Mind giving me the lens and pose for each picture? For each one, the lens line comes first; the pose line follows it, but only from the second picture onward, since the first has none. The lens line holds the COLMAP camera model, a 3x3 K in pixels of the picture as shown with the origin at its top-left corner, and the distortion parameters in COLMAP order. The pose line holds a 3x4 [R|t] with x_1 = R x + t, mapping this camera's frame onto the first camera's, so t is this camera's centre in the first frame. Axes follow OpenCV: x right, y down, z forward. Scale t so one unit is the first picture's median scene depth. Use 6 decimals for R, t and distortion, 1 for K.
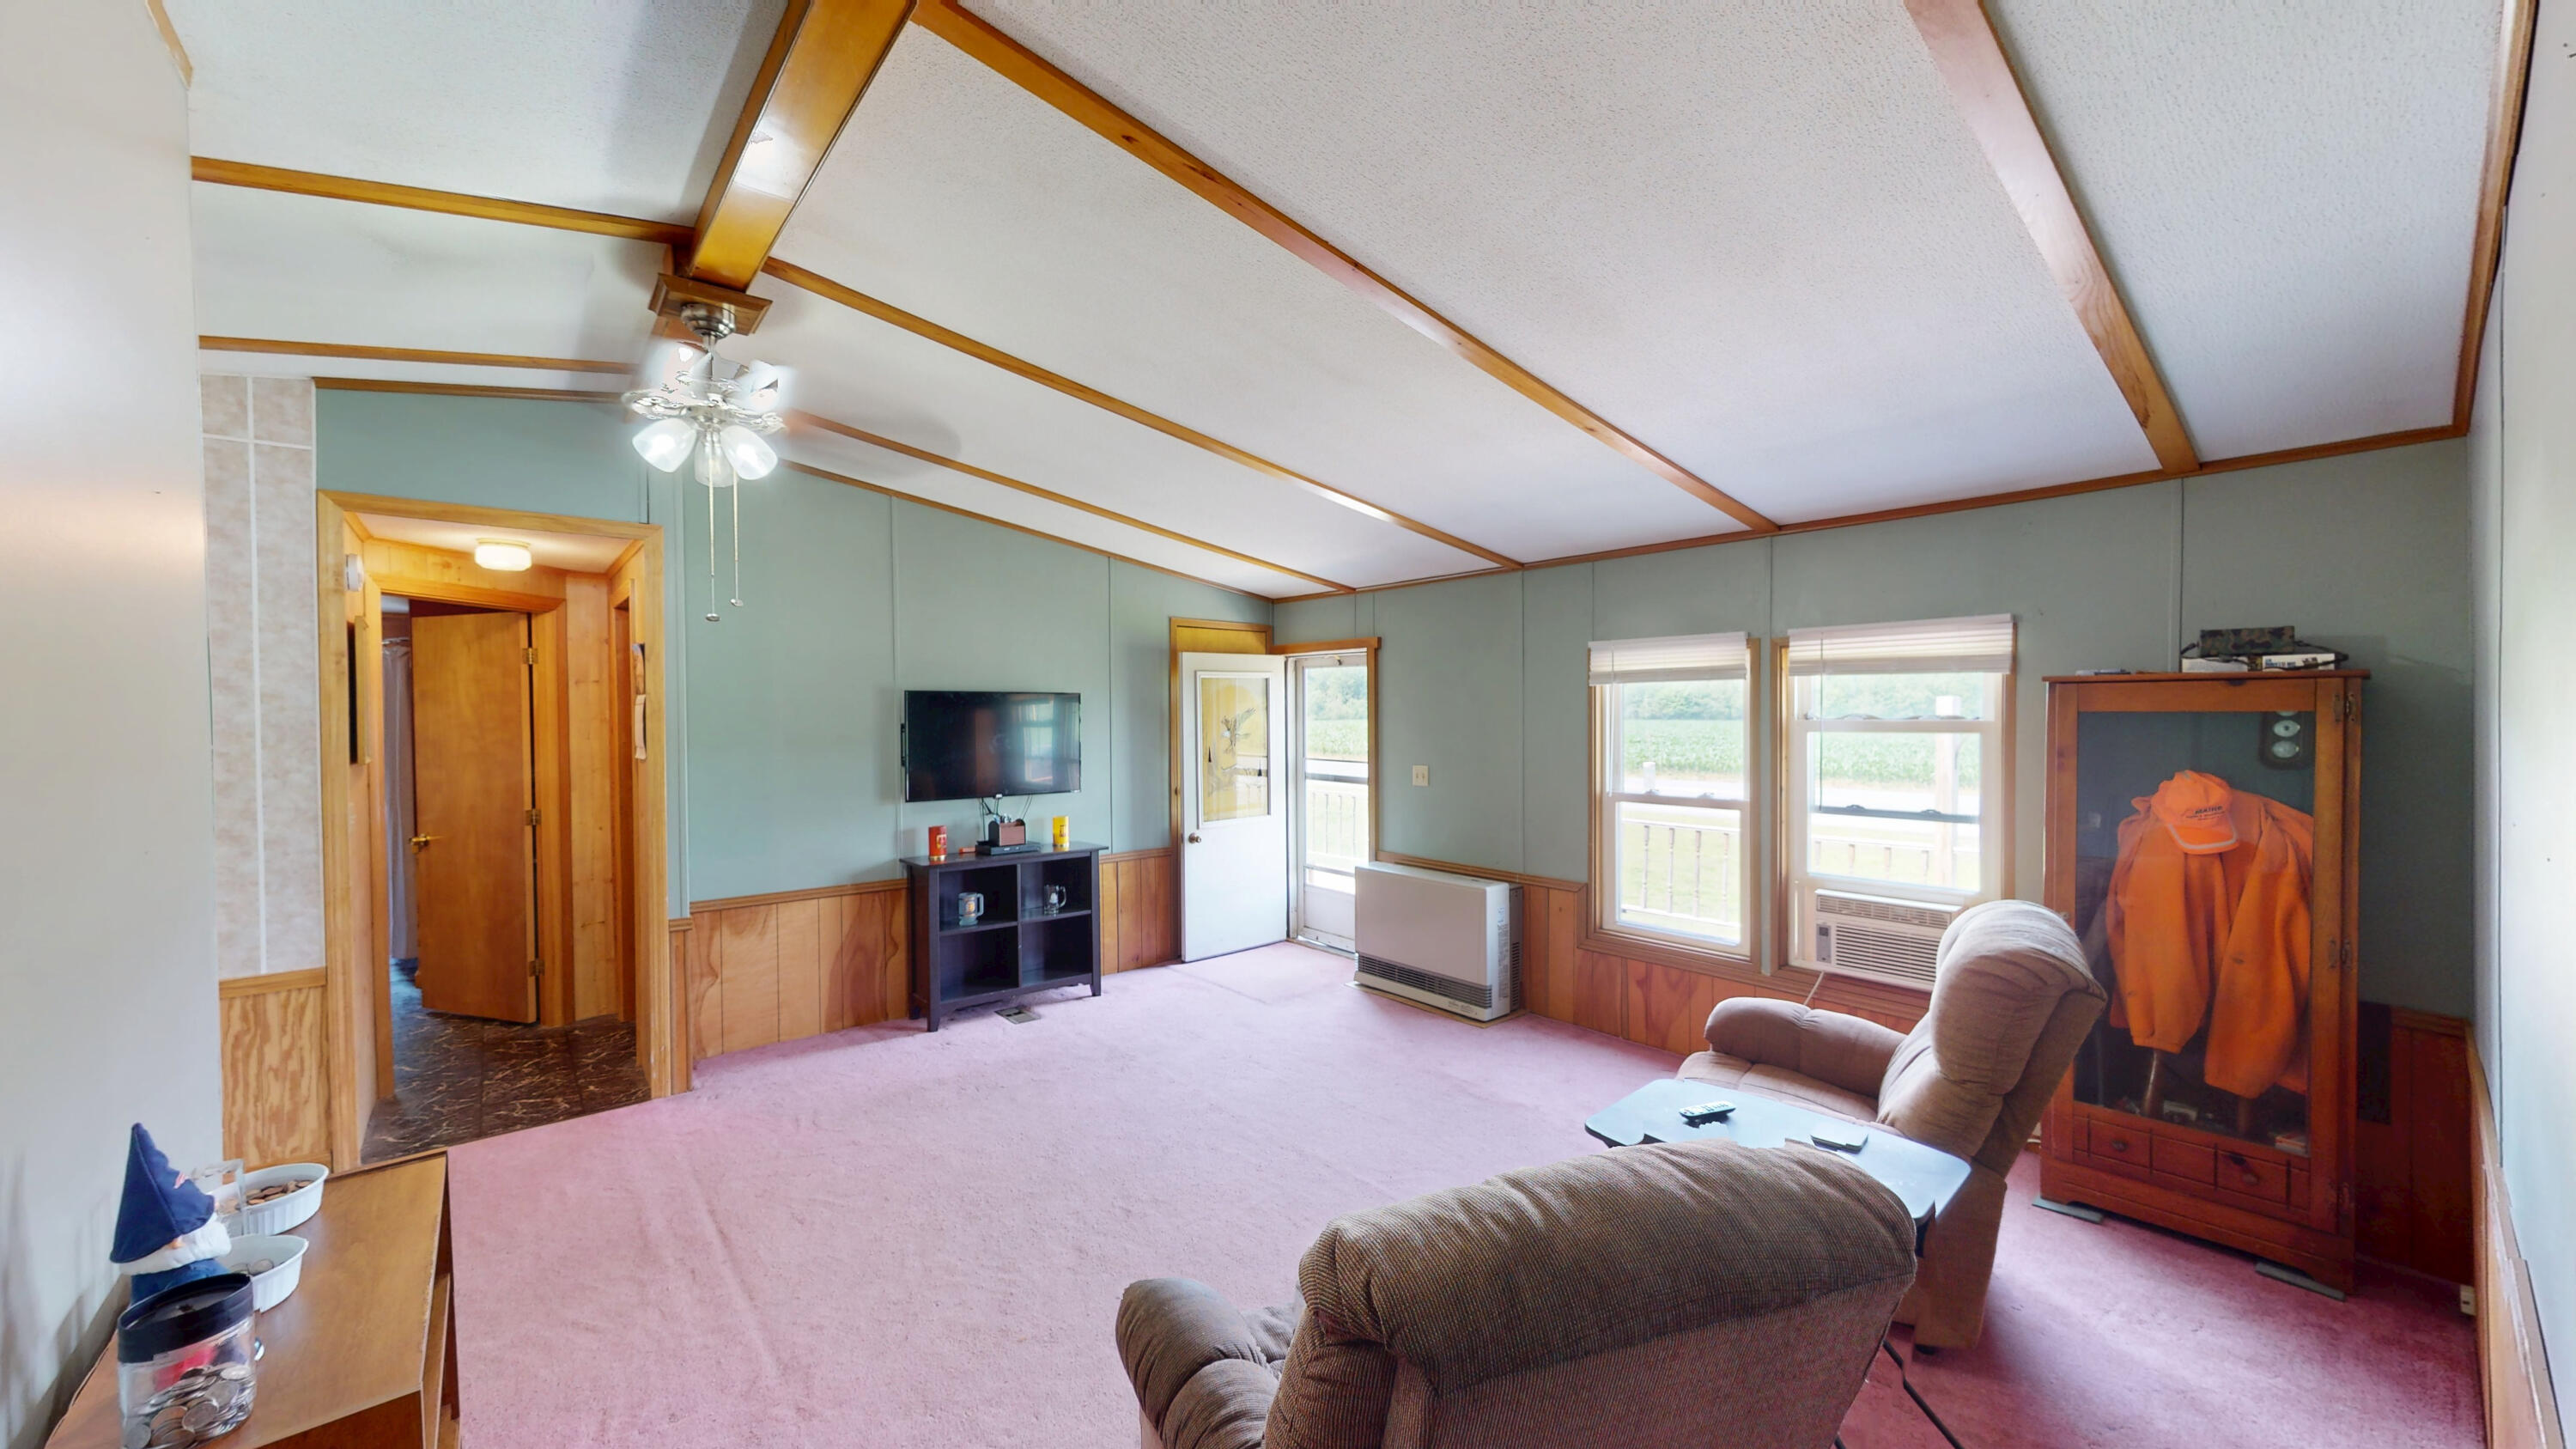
lens RADIAL K [[946.2, 0, 1288.0], [0, 946.2, 724.5], [0, 0, 1]] dist [0.000902, 0.000160]
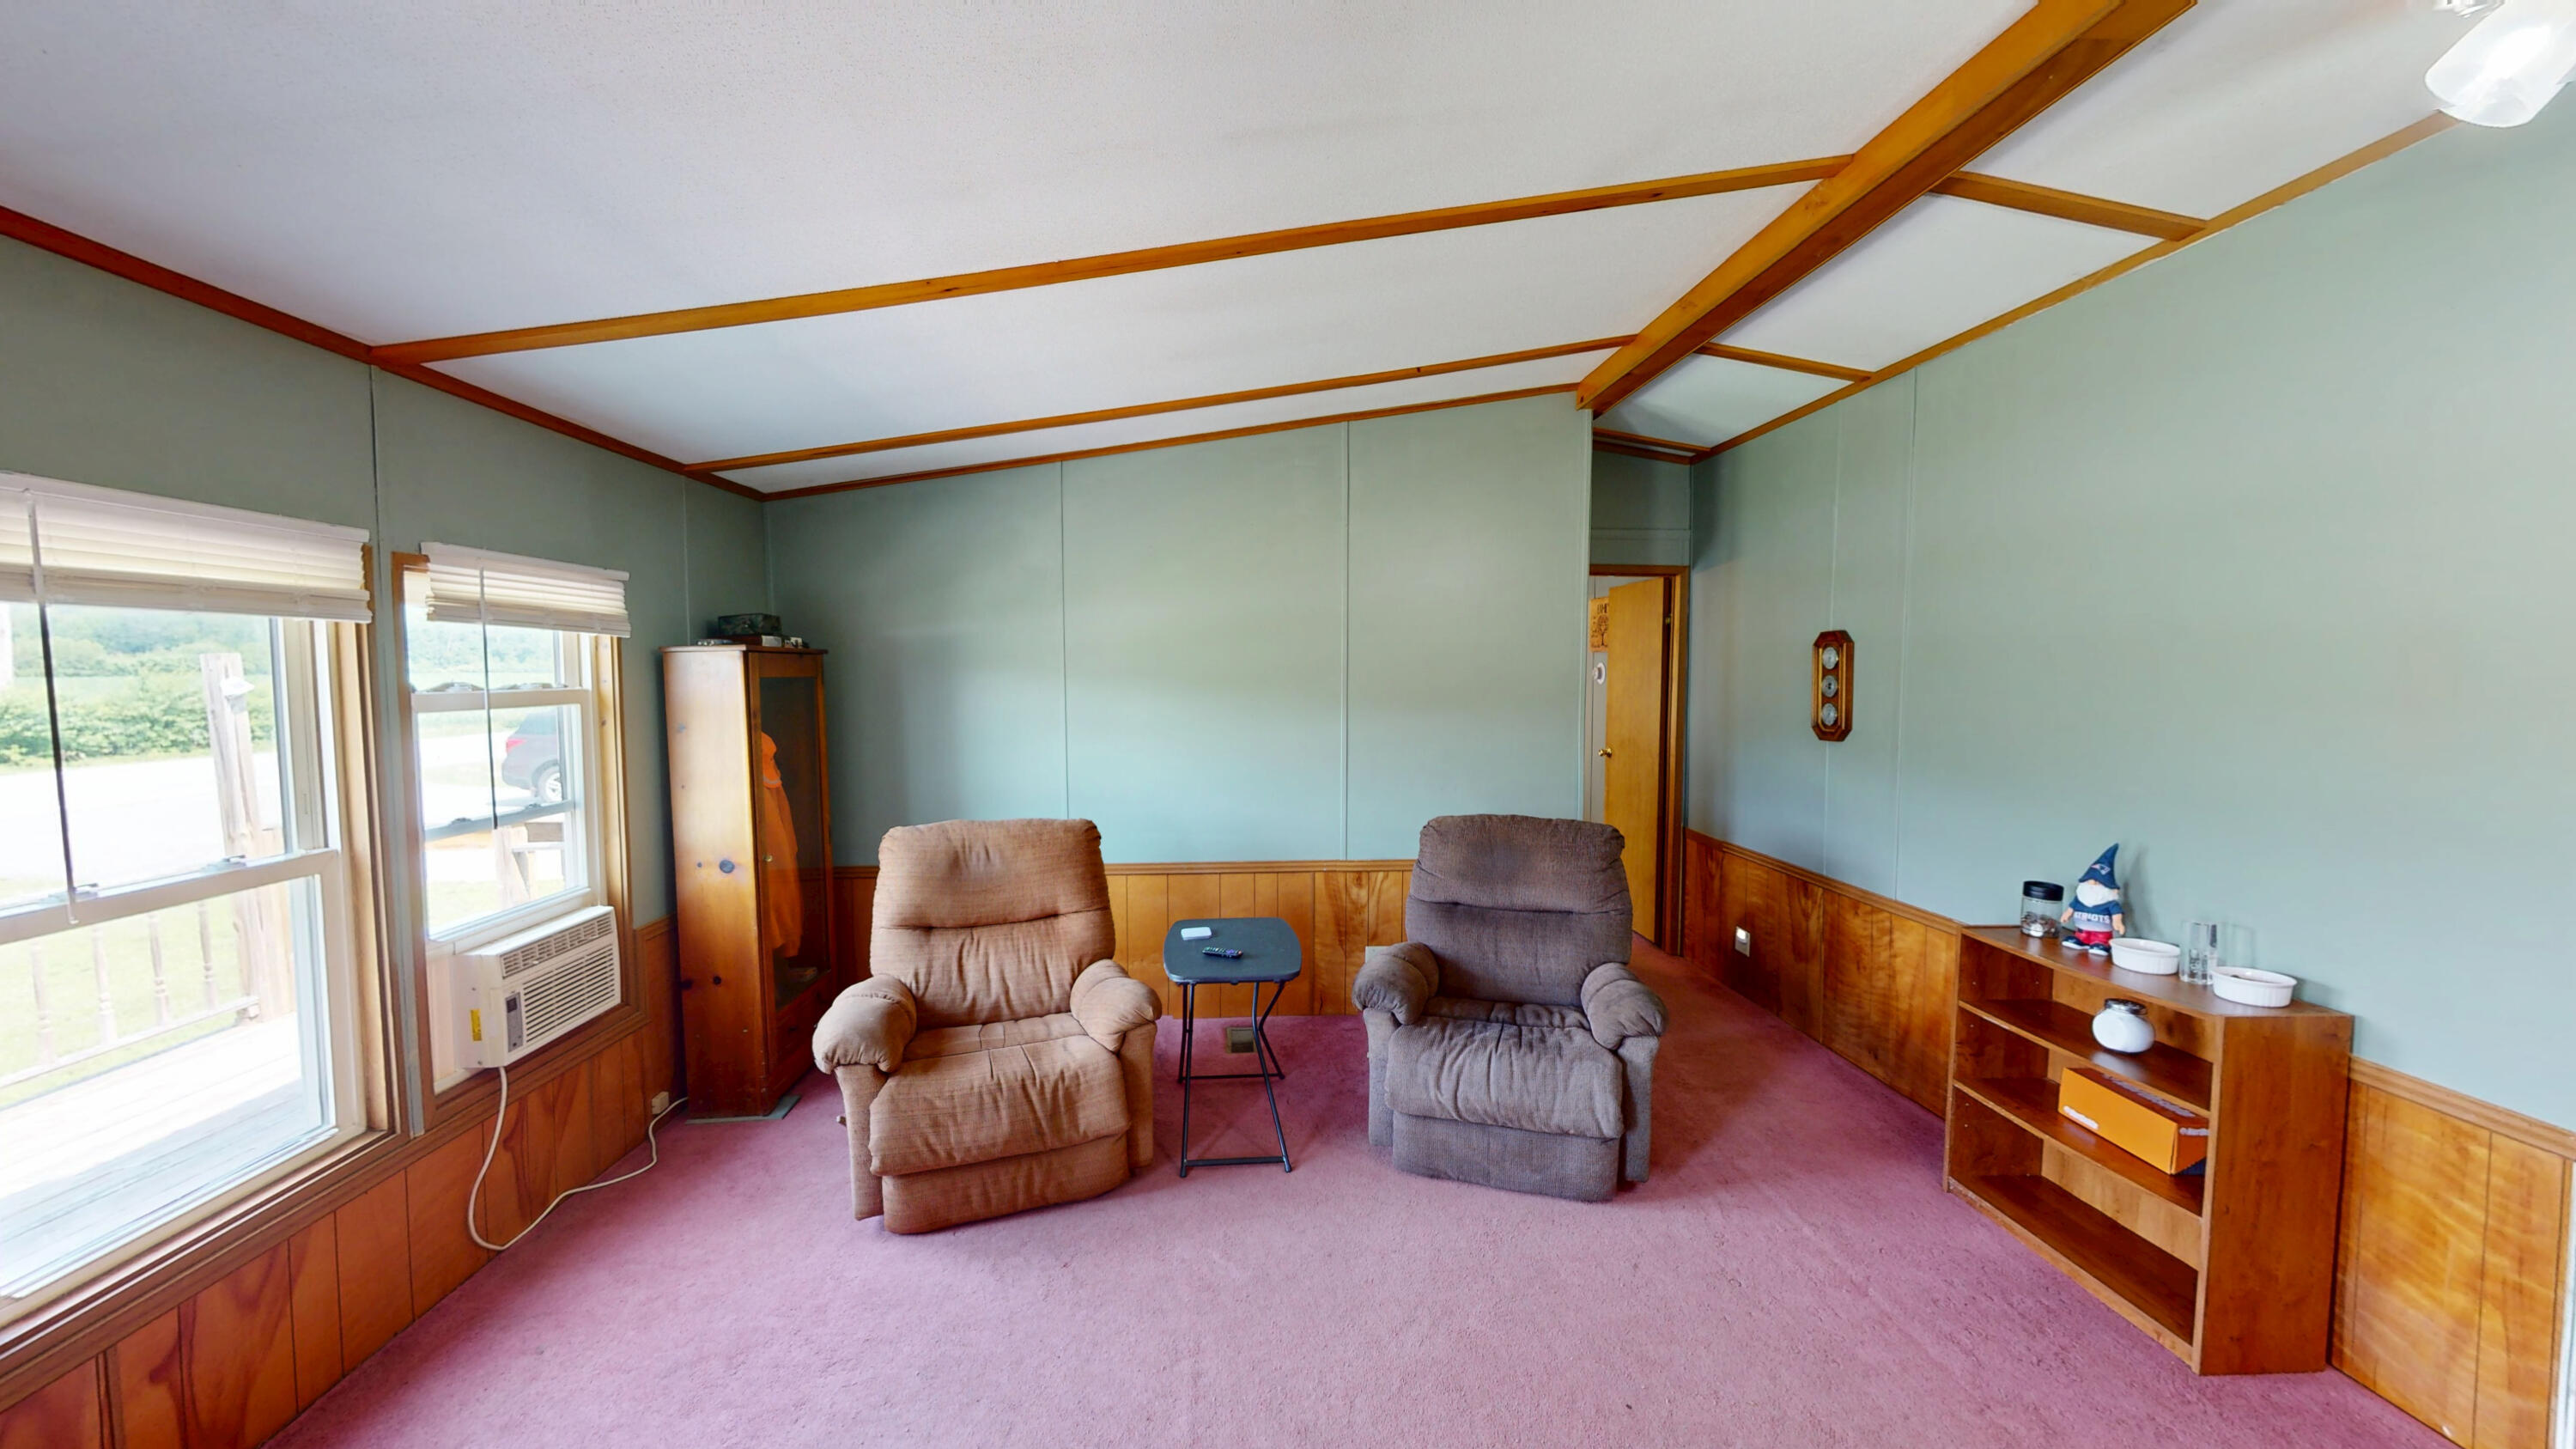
lens RADIAL K [[946.2, 0, 1288.0], [0, 946.2, 724.5], [0, 0, 1]] dist [0.000902, 0.000160]
pose [[-0.805744, -0.029817, 0.591513, -0.240781], [0.011235, 0.997783, 0.065600, -0.017073], [-0.592157, 0.059502, -0.803623, 1.054136]]
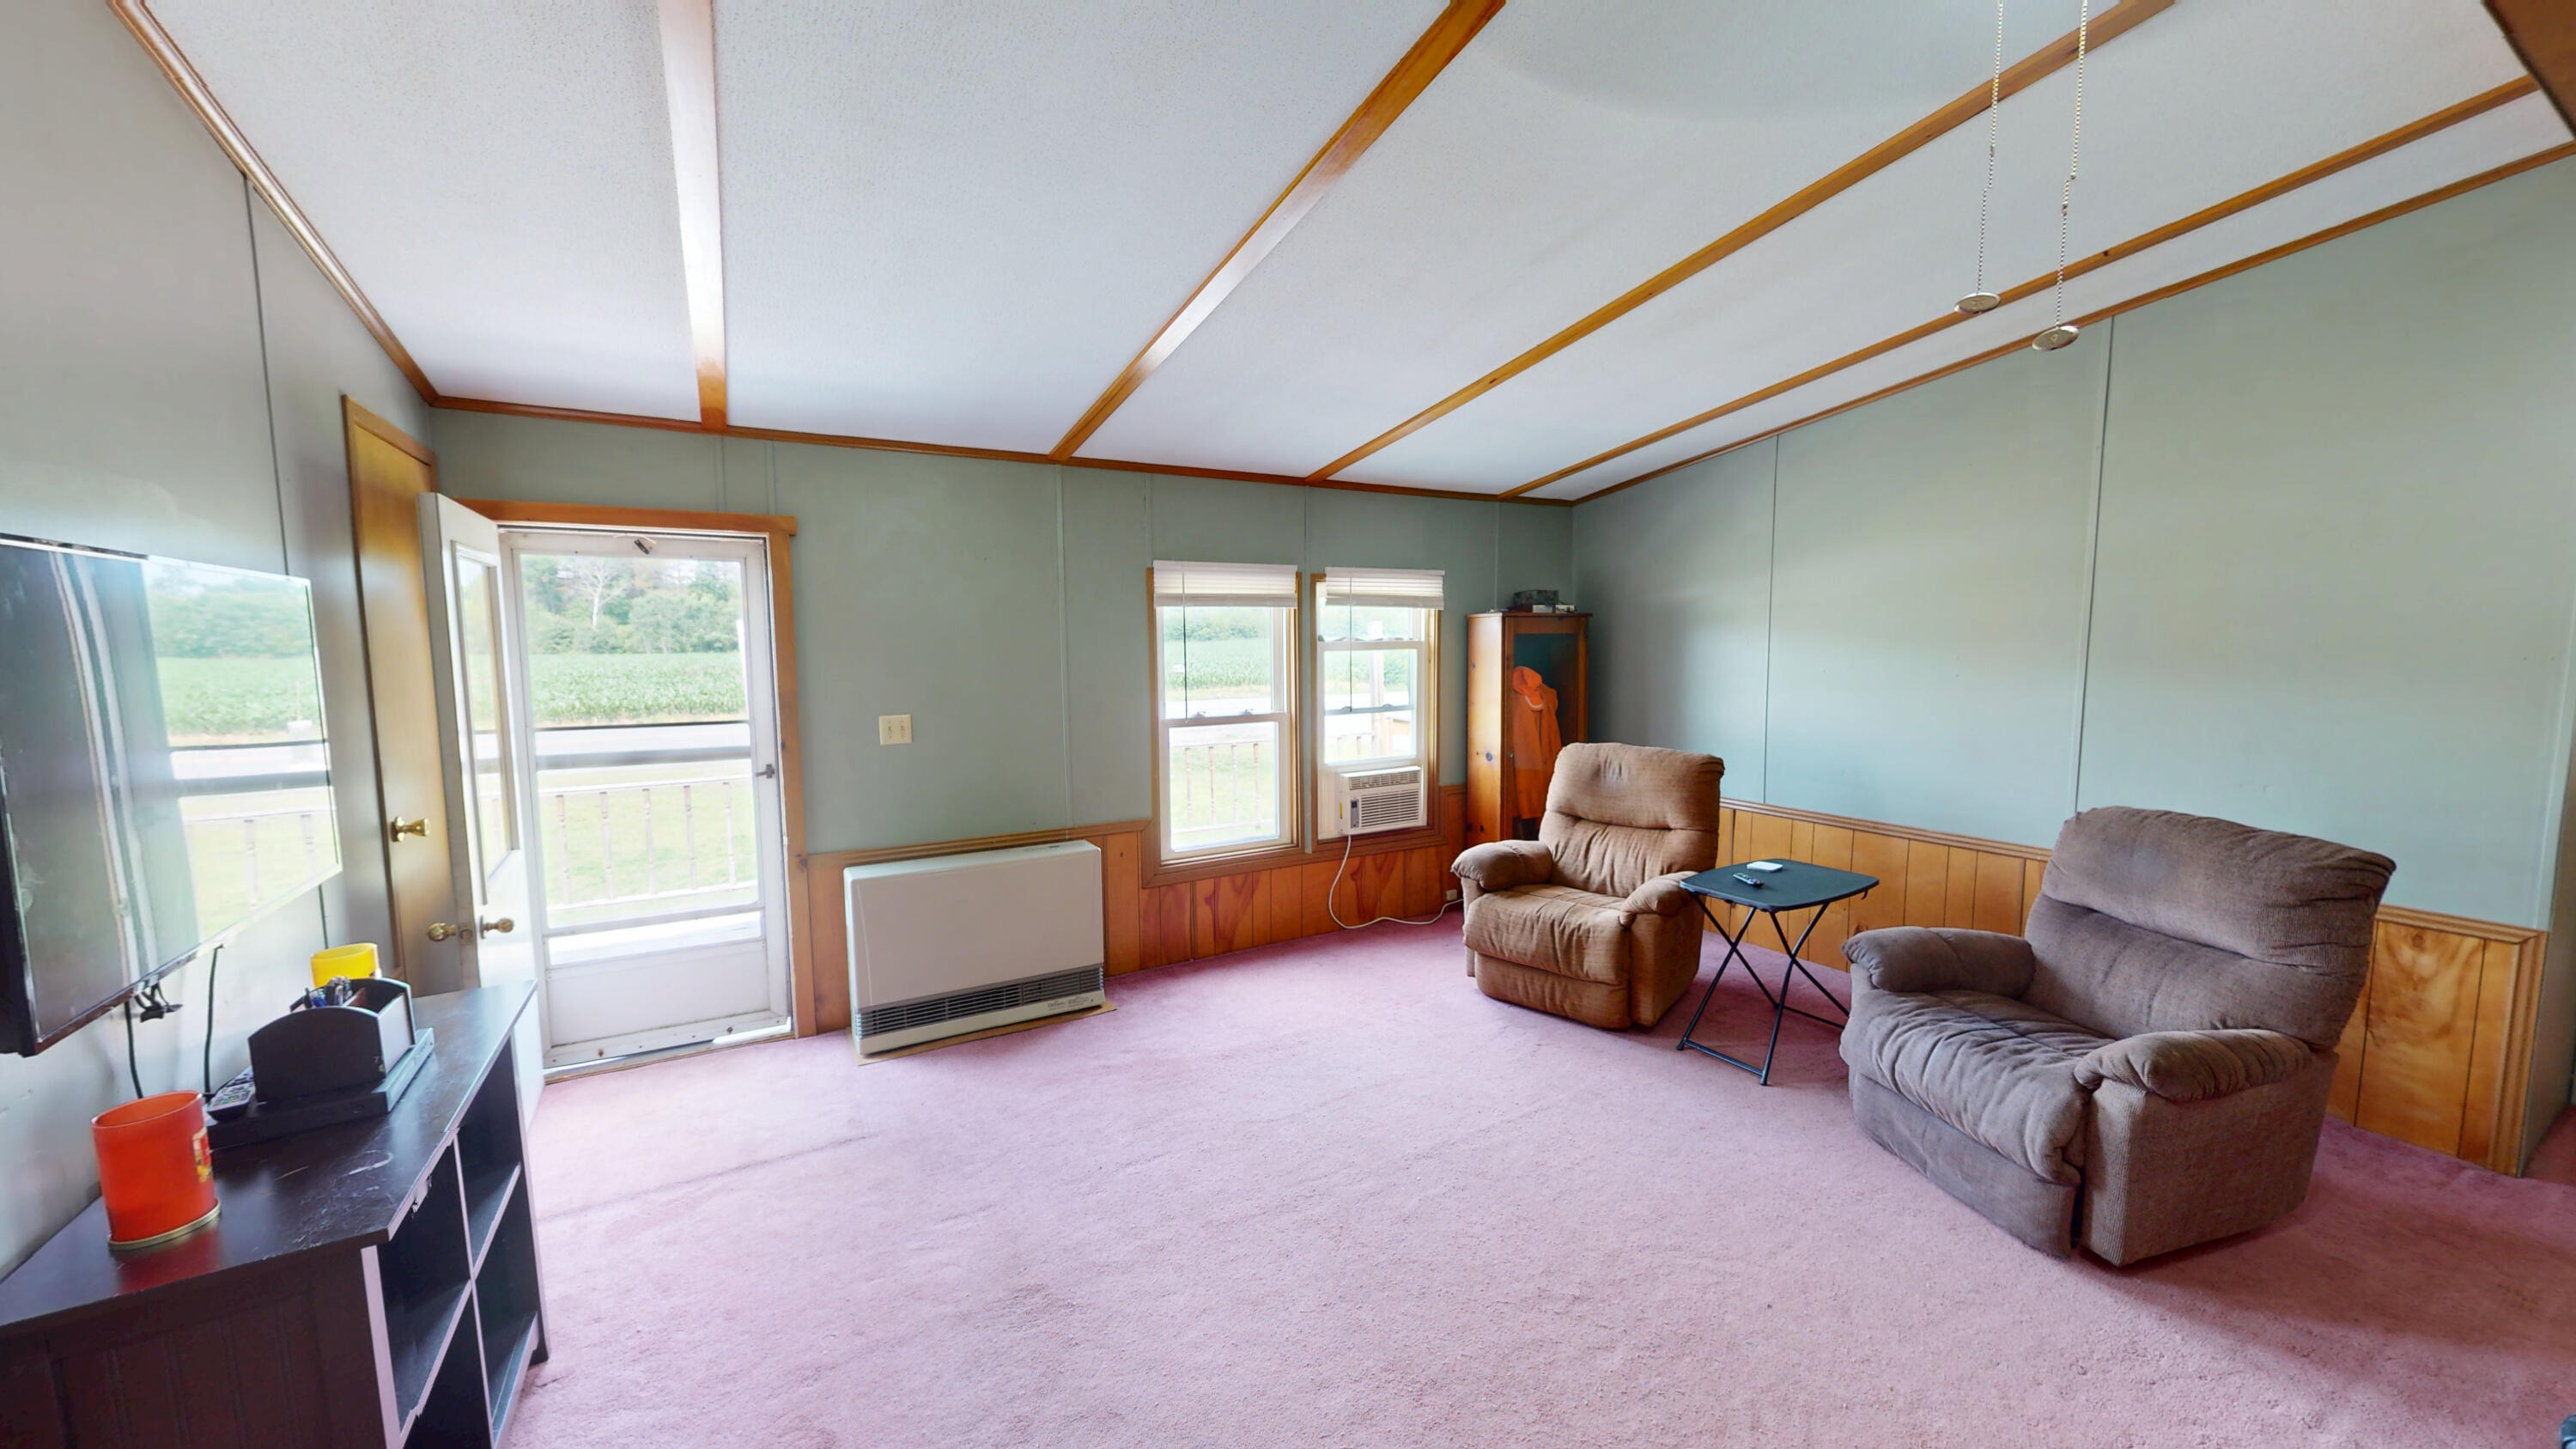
lens RADIAL K [[946.2, 0, 1288.0], [0, 946.2, 724.5], [0, 0, 1]] dist [0.000902, 0.000160]
pose [[0.165127, -0.092051, 0.981967, -0.626360], [0.017821, 0.995751, 0.090347, -0.008847], [-0.986111, 0.002581, 0.166065, 0.765131]]
